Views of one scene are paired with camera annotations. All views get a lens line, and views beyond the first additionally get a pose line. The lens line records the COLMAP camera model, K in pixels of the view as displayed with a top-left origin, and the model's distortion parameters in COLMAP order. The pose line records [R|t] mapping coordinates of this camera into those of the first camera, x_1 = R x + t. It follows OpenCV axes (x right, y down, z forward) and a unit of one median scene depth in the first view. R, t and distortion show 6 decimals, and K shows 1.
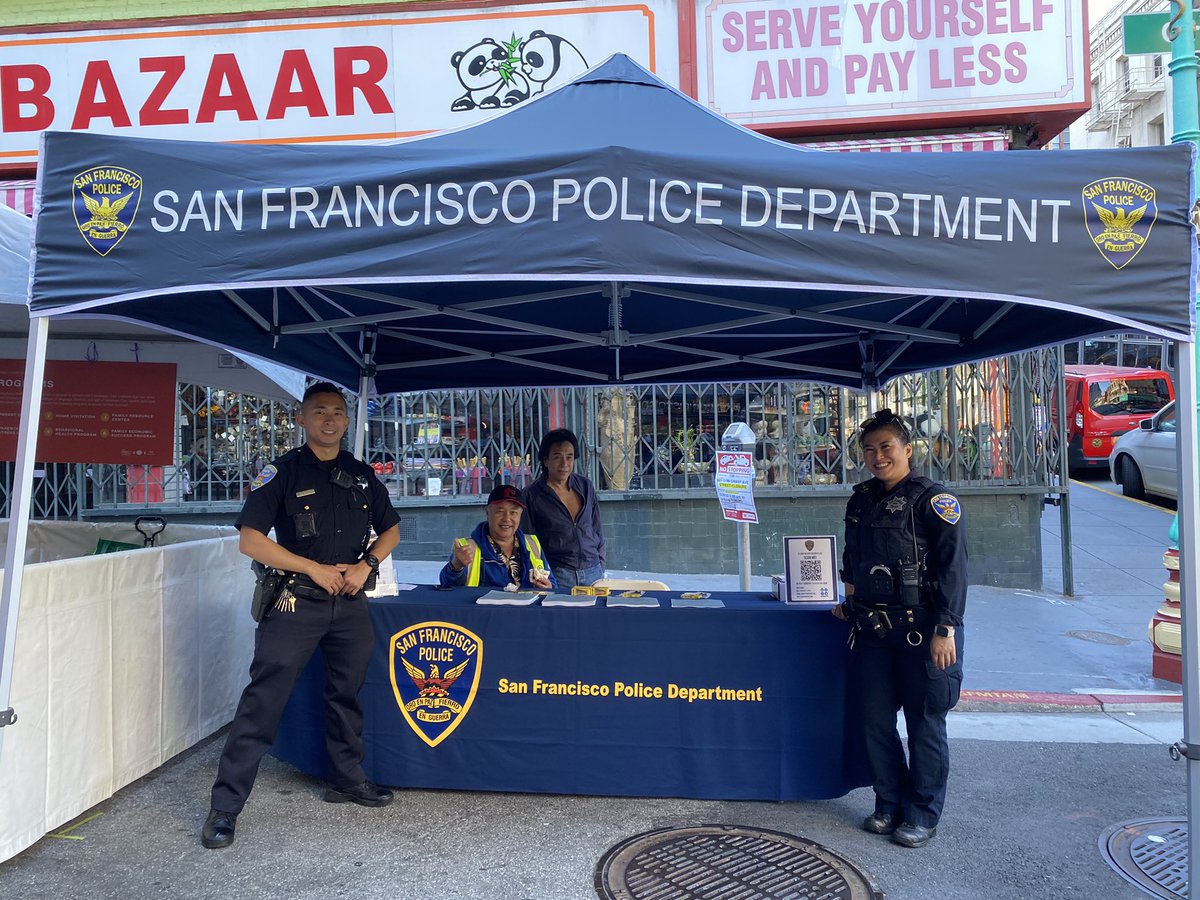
lens RADIAL K [[915.2, 0, 620.3], [0, 915.2, 451.5], [0, 0, 1]] dist [0.010819, -0.002795]
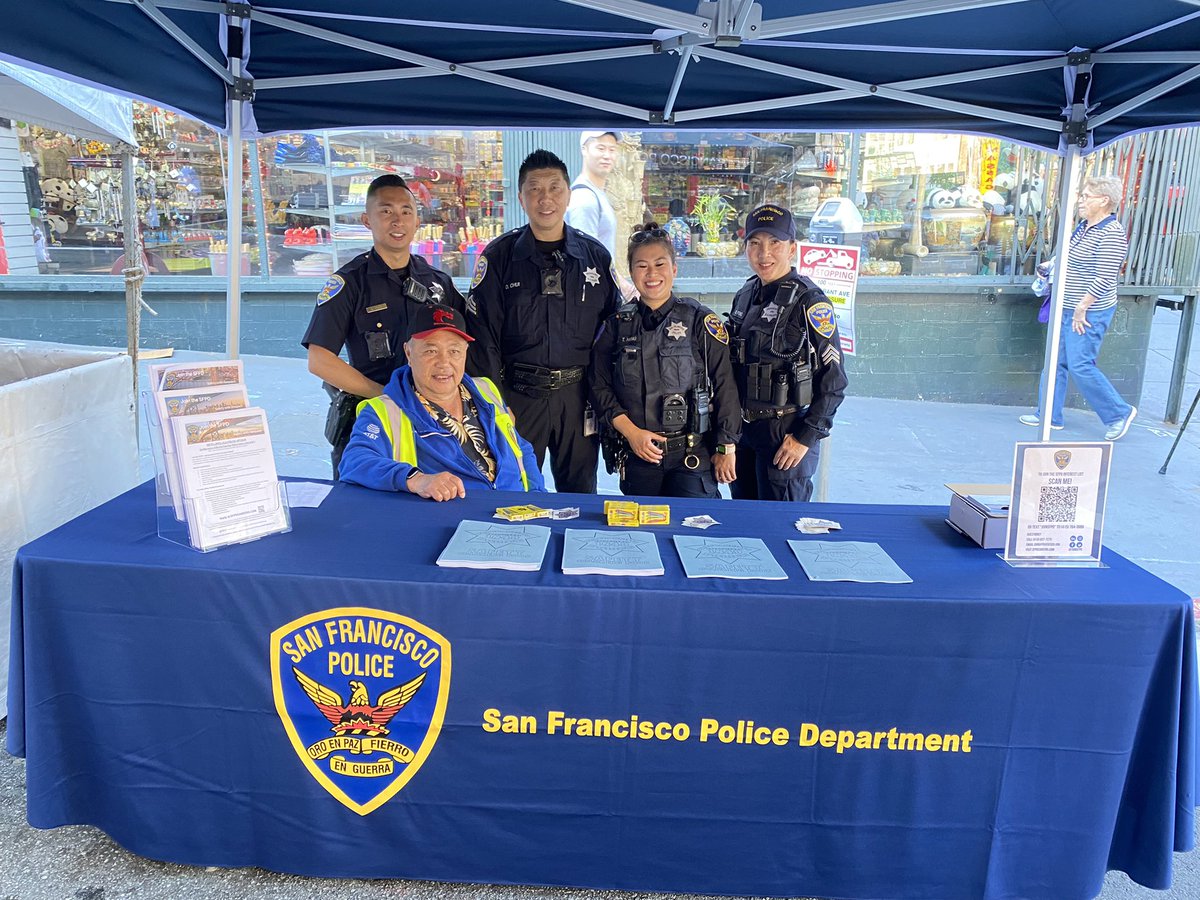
lens RADIAL K [[915.2, 0, 620.3], [0, 915.2, 451.5], [0, 0, 1]] dist [0.010819, -0.002795]
pose [[0.998690, 0.017089, 0.048229, -0.080989], [-0.029104, 0.964971, 0.260736, -0.035732], [-0.042084, -0.261798, 0.964205, 0.522305]]
